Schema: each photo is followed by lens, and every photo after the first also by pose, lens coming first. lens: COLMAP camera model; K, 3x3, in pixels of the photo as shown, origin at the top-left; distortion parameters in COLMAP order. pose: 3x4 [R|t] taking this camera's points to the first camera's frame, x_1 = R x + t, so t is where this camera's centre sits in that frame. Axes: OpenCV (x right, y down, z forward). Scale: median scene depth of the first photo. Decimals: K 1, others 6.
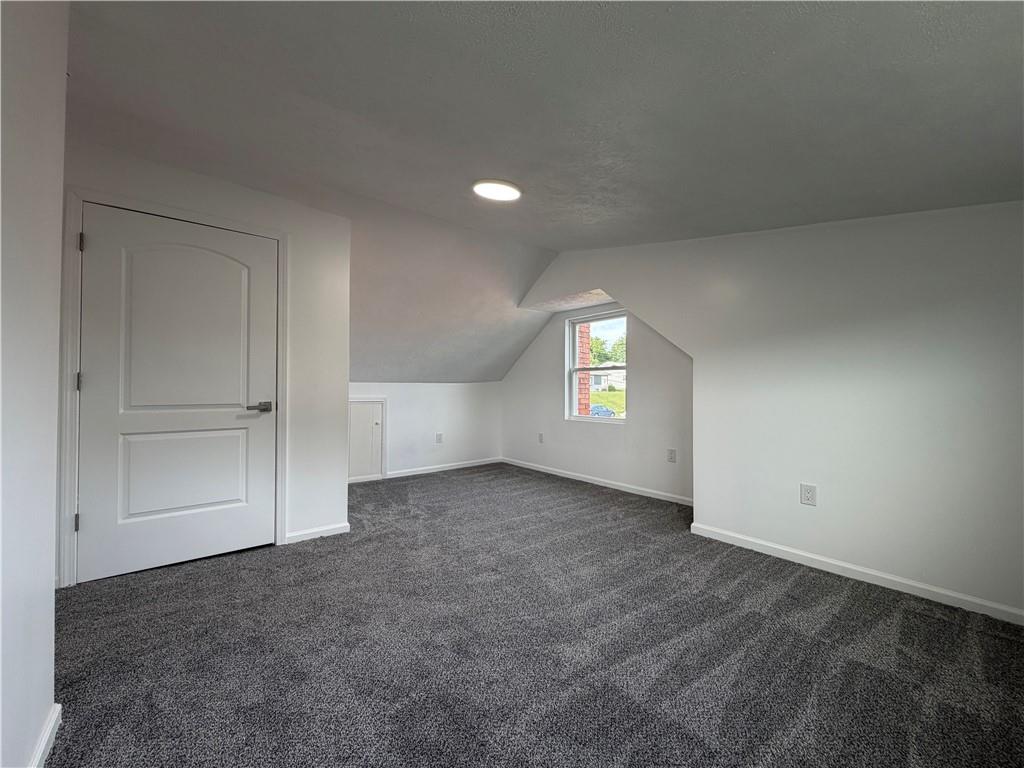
lens RADIAL K [[409.3, 0, 512.4], [0, 409.3, 384.7], [0, 0, 1]] dist [0.001386, 0.000109]
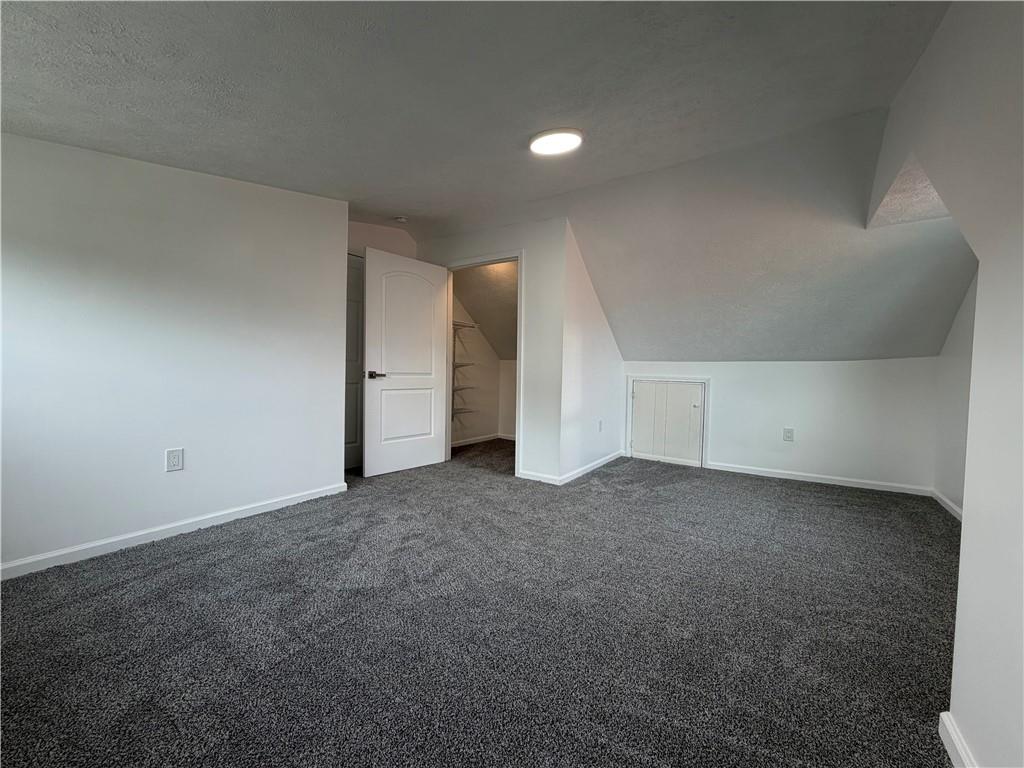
lens RADIAL K [[409.3, 0, 510.1], [0, 409.3, 383.5], [0, 0, 1]] dist [0.001386, 0.000109]
pose [[0.286399, 0.025962, -0.957759, 0.668984], [-0.003182, 0.999653, 0.026146, 0.032407], [0.958105, -0.004441, 0.286382, 0.512130]]
